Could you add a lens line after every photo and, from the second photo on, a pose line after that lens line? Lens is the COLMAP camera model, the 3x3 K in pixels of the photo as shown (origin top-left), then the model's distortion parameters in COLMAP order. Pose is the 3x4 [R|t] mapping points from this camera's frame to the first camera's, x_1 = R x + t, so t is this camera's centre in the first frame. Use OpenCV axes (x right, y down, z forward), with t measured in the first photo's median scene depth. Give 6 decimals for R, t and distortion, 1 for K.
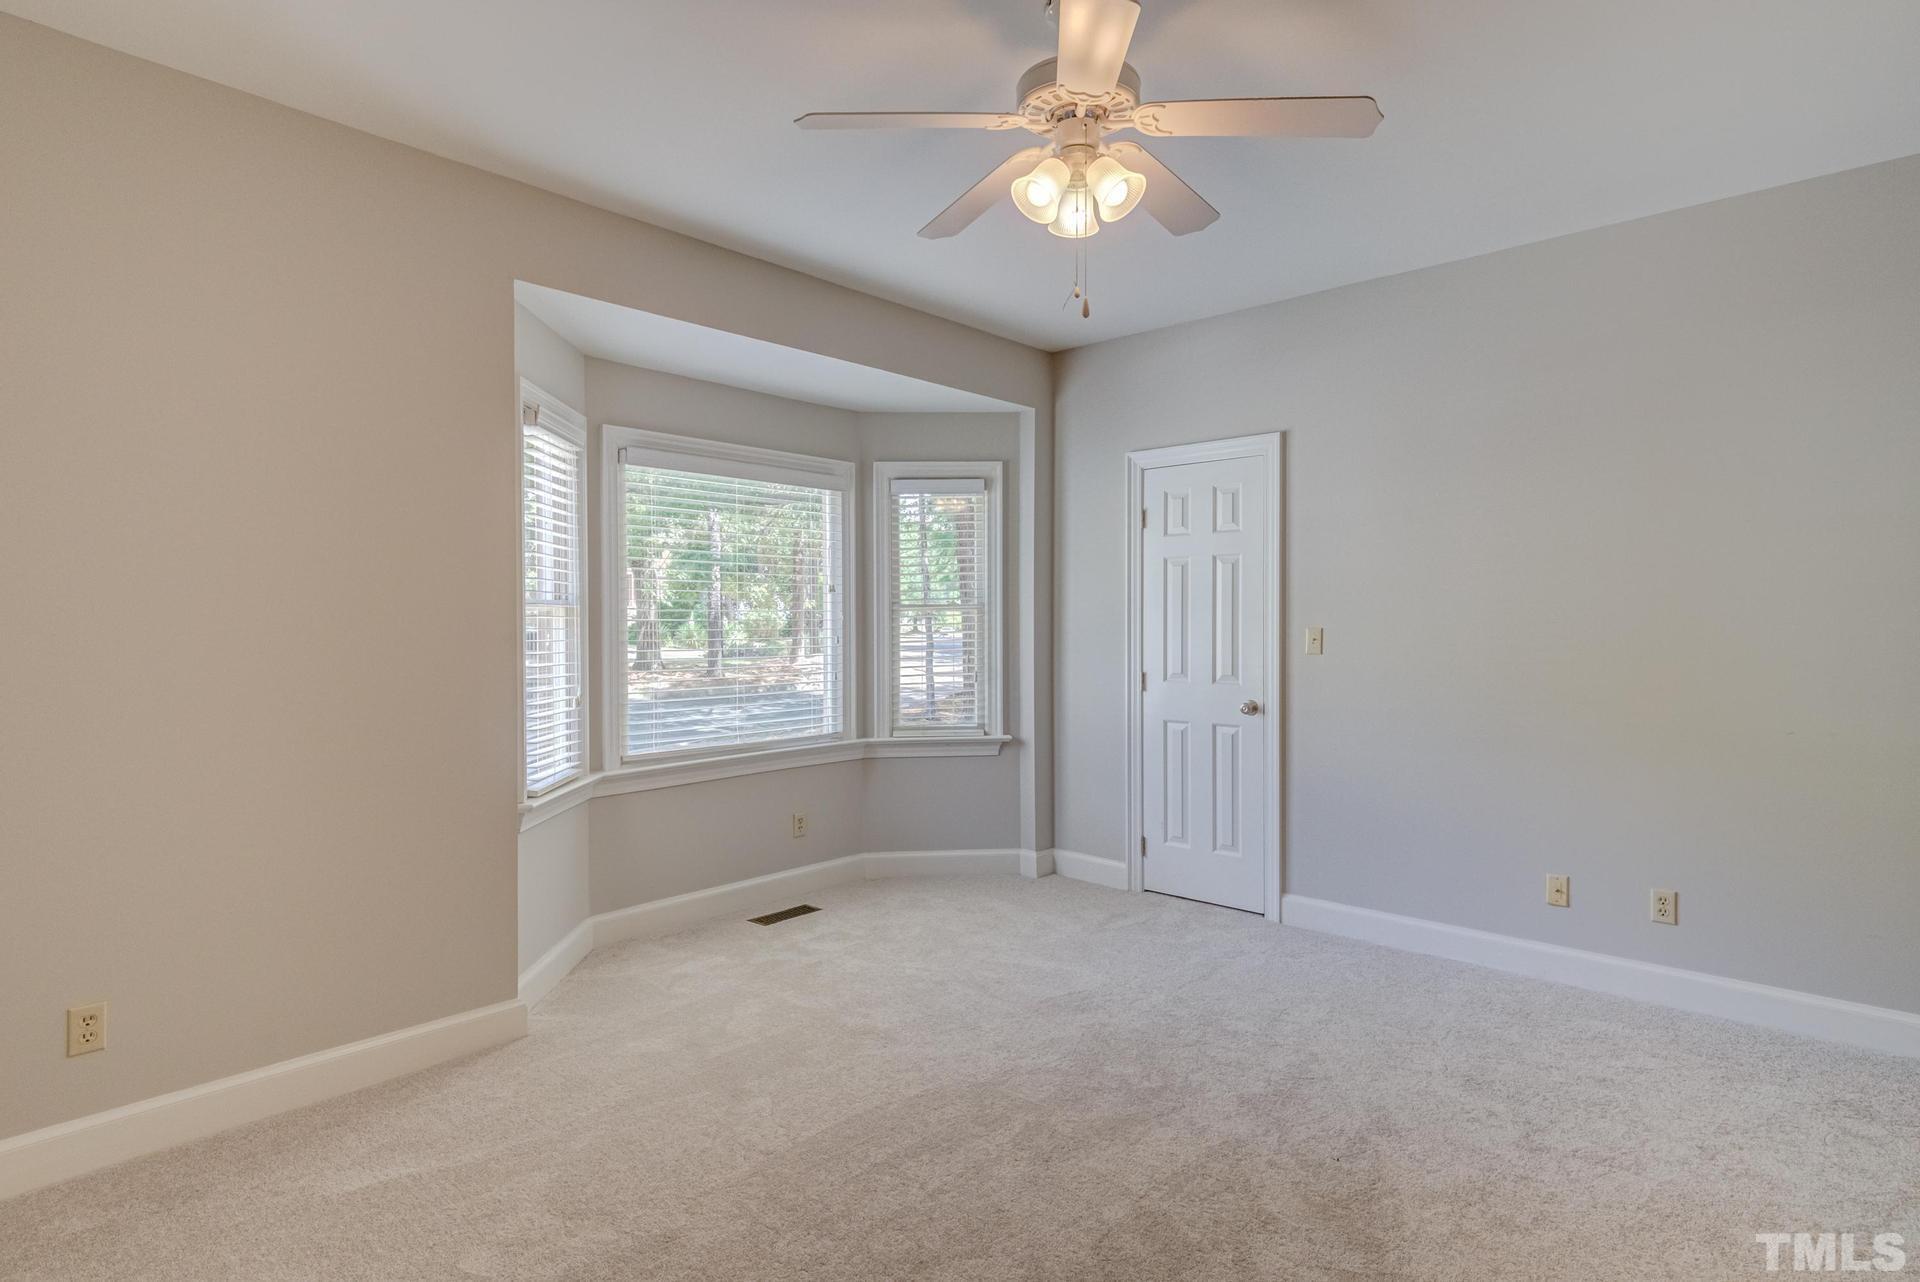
lens RADIAL K [[1028.4, 0, 936.3], [0, 1028.4, 619.1], [0, 0, 1]] dist [0.022379, -0.000536]
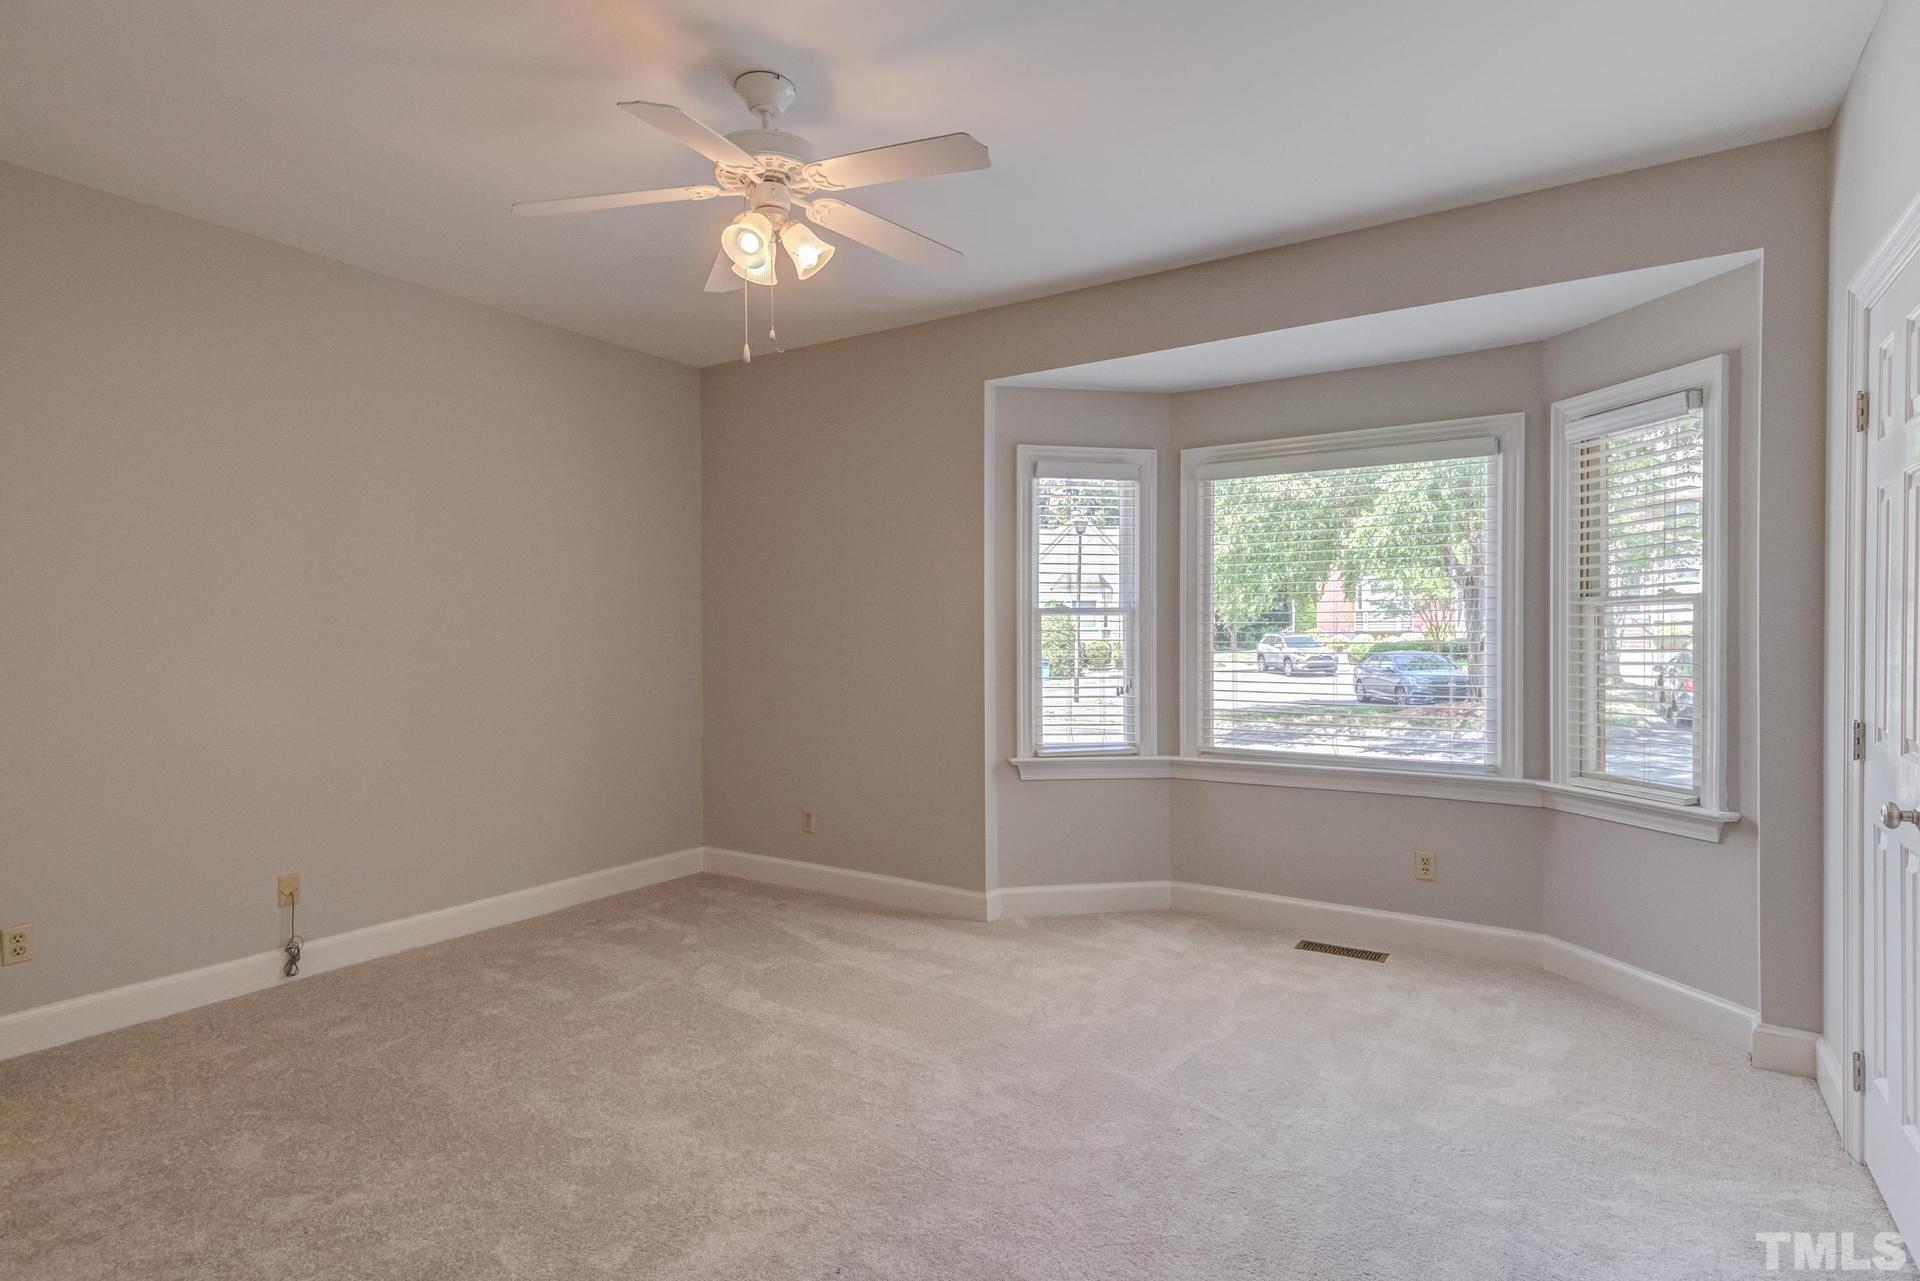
lens RADIAL K [[1011.9, 0, 969.5], [0, 1011.9, 643.2], [0, 0, 1]] dist [0.041235, -0.025978]
pose [[0.158487, 0.013437, -0.987270, 0.604512], [0.006502, 0.999872, 0.014652, 0.003619], [0.987340, -0.008741, 0.158379, 0.486393]]
